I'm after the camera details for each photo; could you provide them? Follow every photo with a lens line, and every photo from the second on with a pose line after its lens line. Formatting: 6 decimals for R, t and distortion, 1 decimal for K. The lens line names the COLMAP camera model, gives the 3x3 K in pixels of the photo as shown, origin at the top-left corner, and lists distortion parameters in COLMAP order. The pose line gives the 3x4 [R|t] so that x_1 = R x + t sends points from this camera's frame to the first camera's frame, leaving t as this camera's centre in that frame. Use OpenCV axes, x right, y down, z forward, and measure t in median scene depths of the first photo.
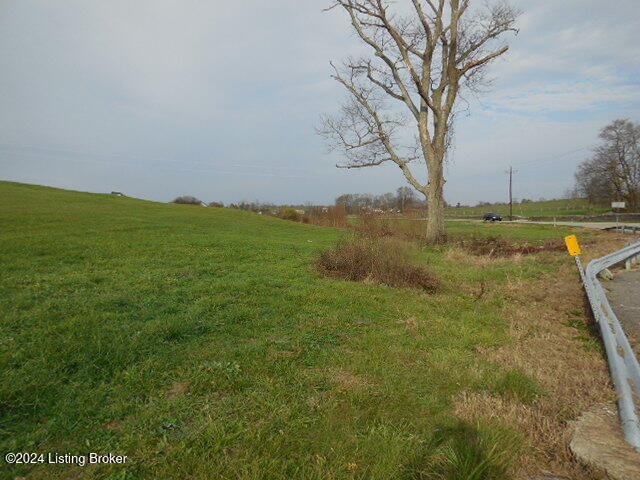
lens RADIAL K [[456.9, 0, 318.7], [0, 456.9, 244.5], [0, 0, 1]] dist [-0.013527, 0.012114]
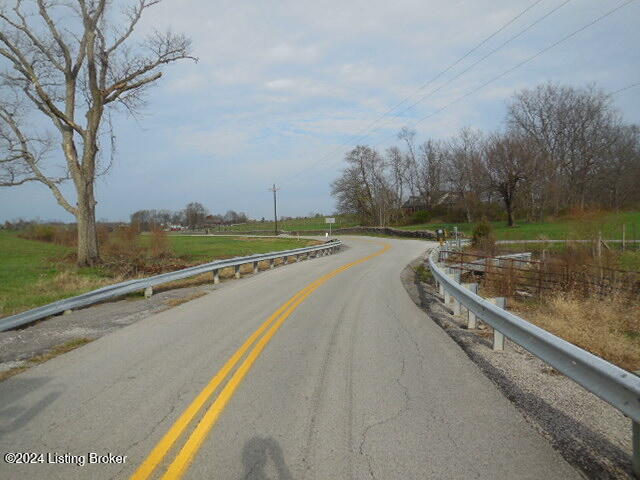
lens RADIAL K [[456.9, 0, 318.9], [0, 456.9, 236.1], [0, 0, 1]] dist [-0.013527, 0.012114]
pose [[0.937516, -0.024373, 0.347089, 0.151285], [0.041485, 0.998258, -0.041956, -0.002250], [-0.345461, 0.053733, 0.936893, -0.030725]]
